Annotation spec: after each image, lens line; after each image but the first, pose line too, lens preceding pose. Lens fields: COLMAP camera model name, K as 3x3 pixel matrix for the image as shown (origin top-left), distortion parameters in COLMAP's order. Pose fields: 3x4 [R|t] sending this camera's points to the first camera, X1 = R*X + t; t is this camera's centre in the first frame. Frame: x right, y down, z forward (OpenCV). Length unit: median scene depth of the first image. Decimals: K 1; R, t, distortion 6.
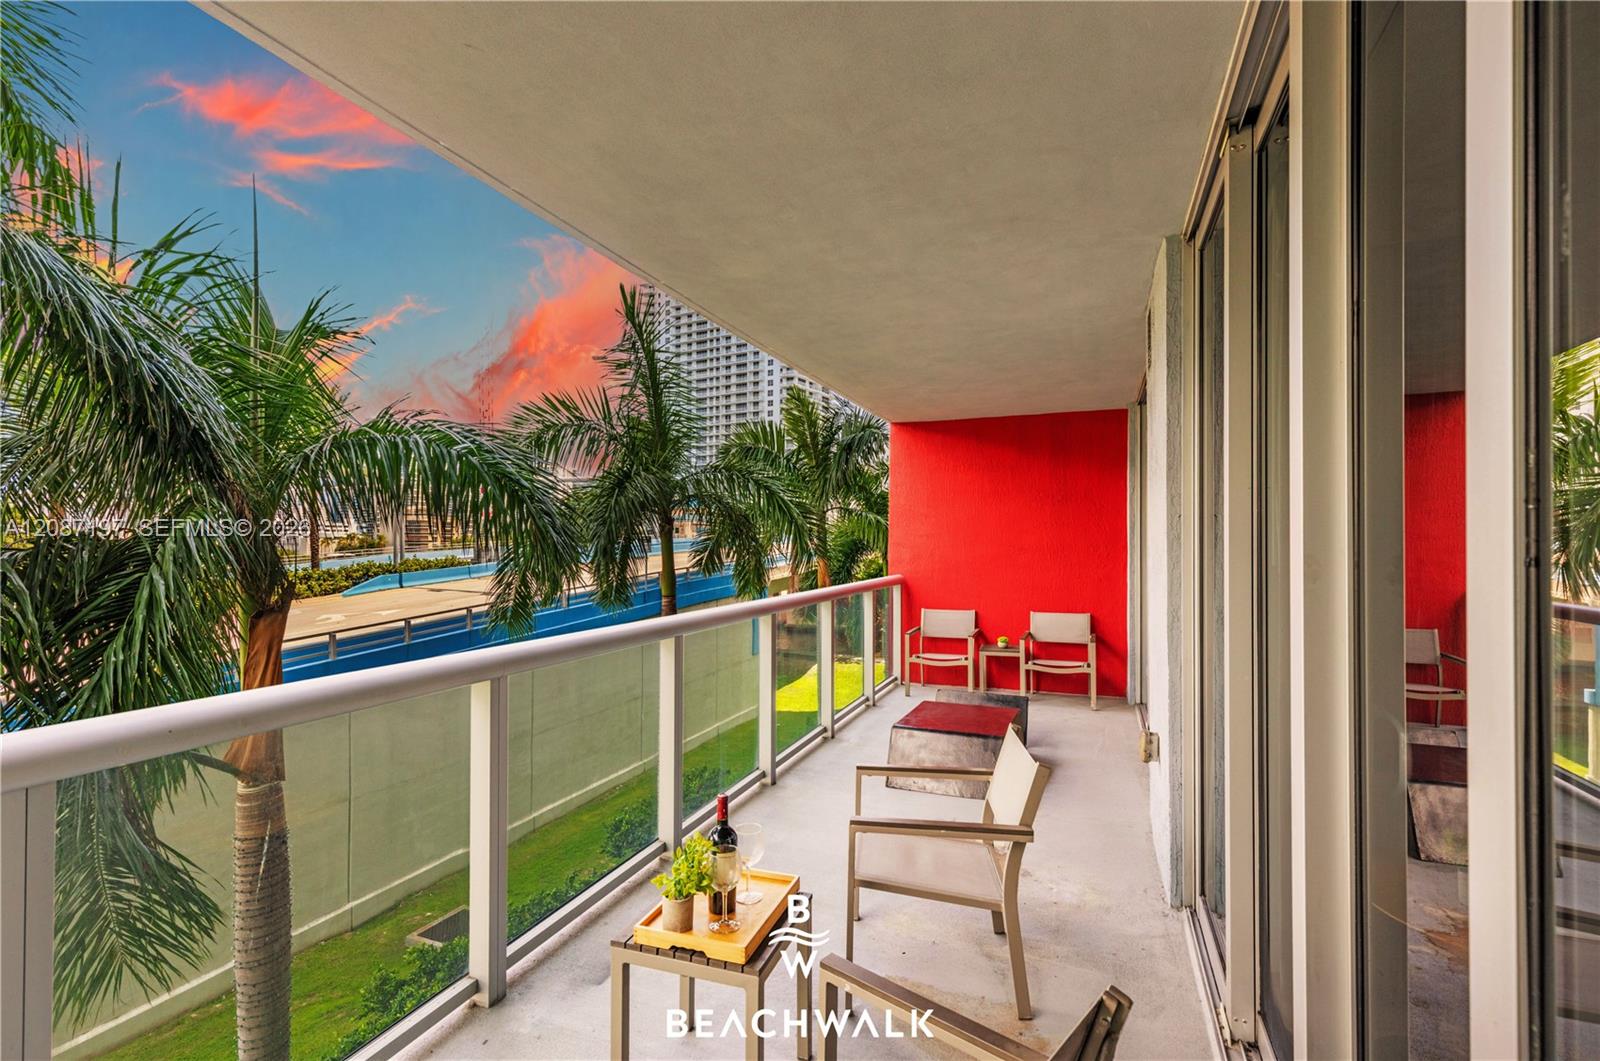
lens RADIAL K [[756.6, 0, 800.0], [0, 756.6, 530.5], [0, 0, 1]] dist [0.004321, -0.000029]
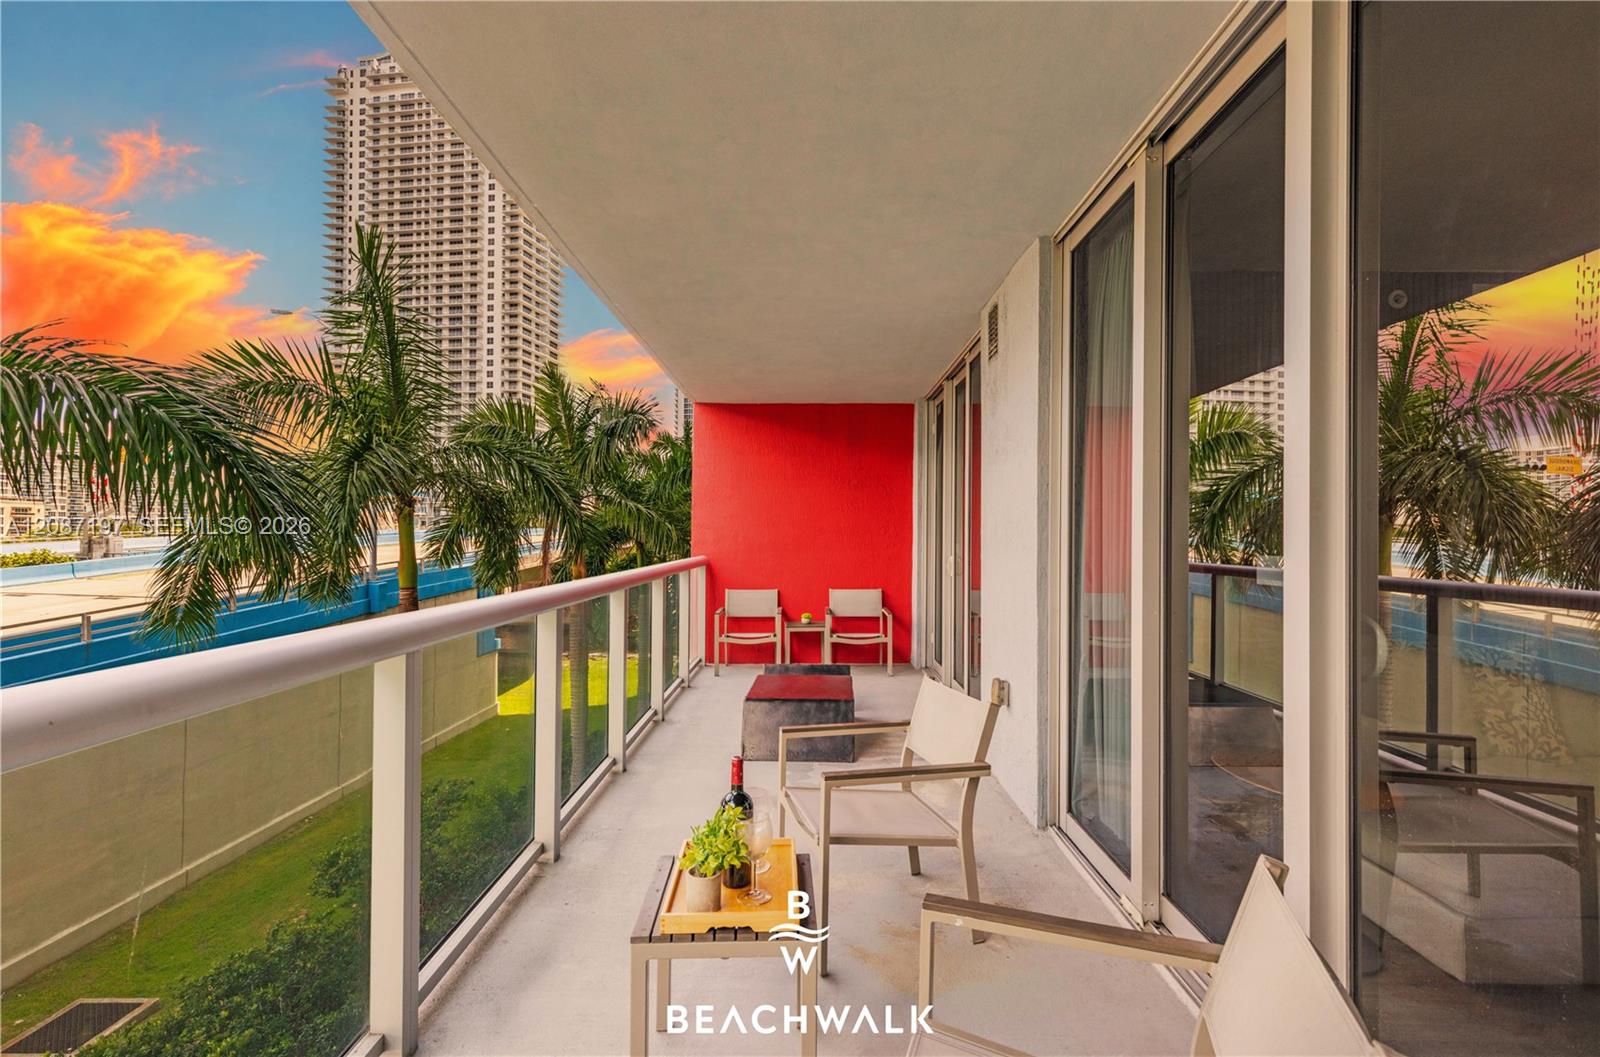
lens RADIAL K [[744.1, 0, 817.7], [0, 744.1, 529.4], [0, 0, 1]] dist [0.003734, 0.000701]
pose [[0.926295, 0.007424, 0.376727, -0.062764], [-0.009107, 0.999955, 0.002686, 0.012649], [-0.376690, -0.005919, 0.926320, 0.023835]]
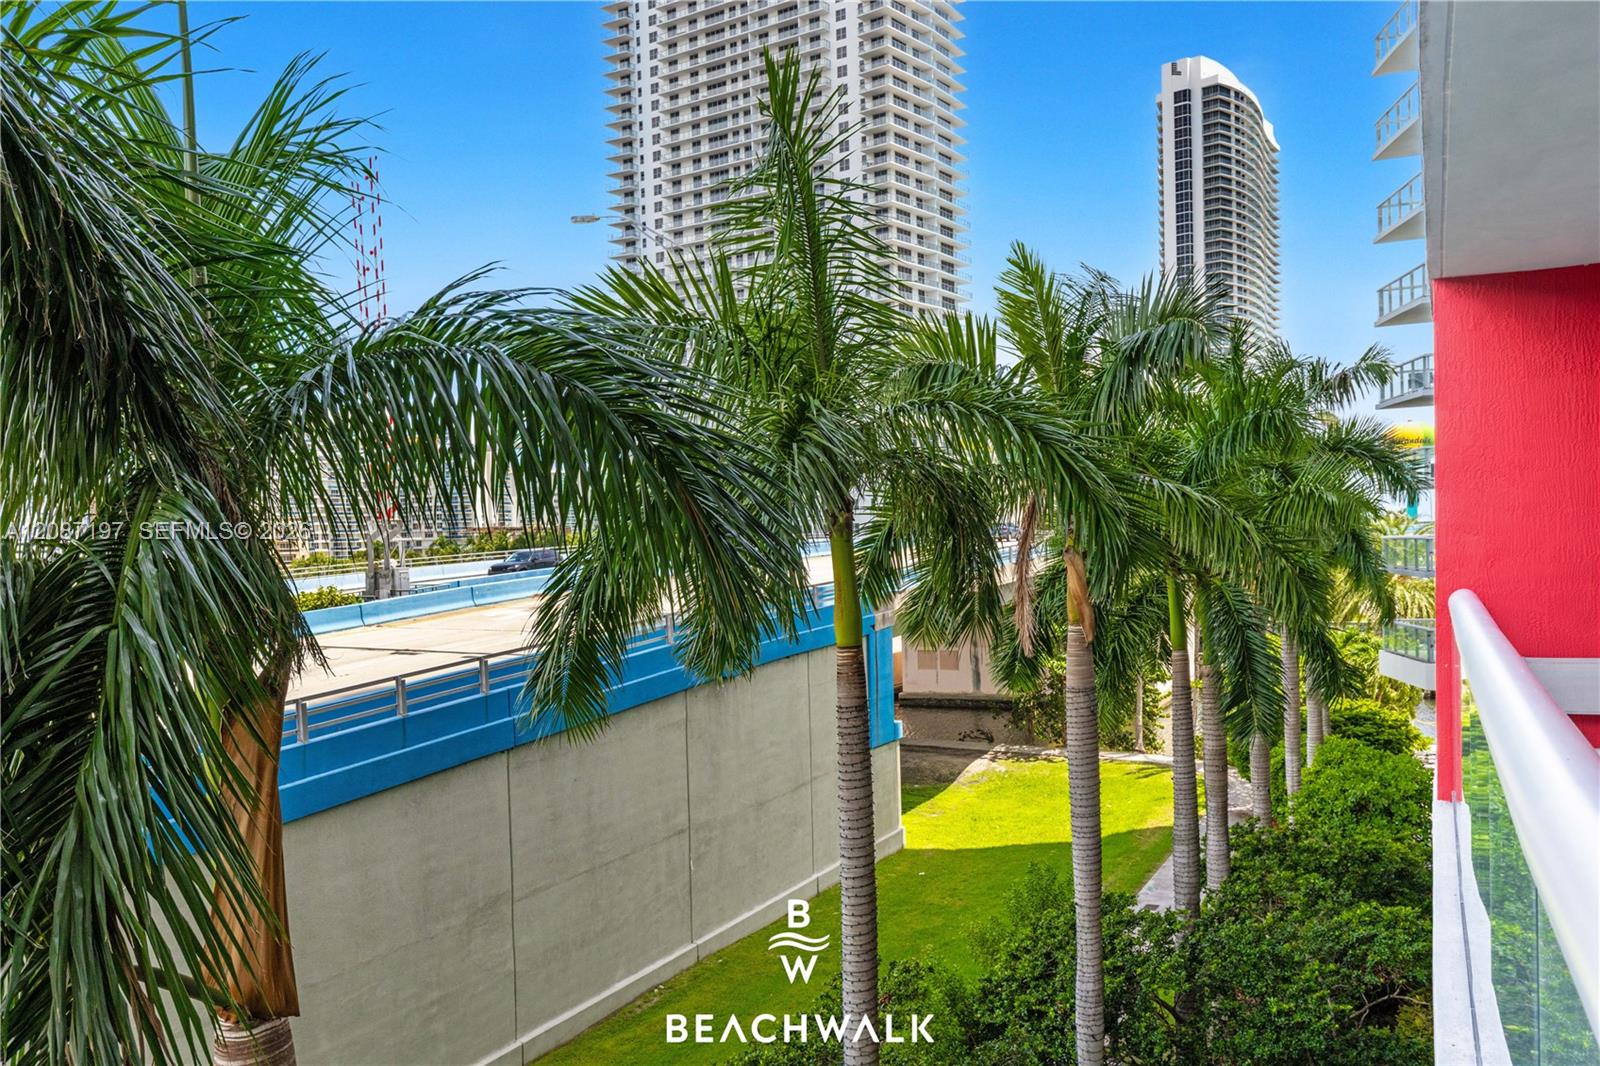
lens RADIAL K [[1340.9, 0, 799.0], [0, 1340.9, 577.1], [0, 0, 1]] dist [0.009163, 0.000345]
pose [[0.997895, -0.030020, -0.057490, -0.160082], [0.032155, 0.998814, 0.036573, 0.003349], [0.056324, -0.038344, 0.997676, 0.064600]]
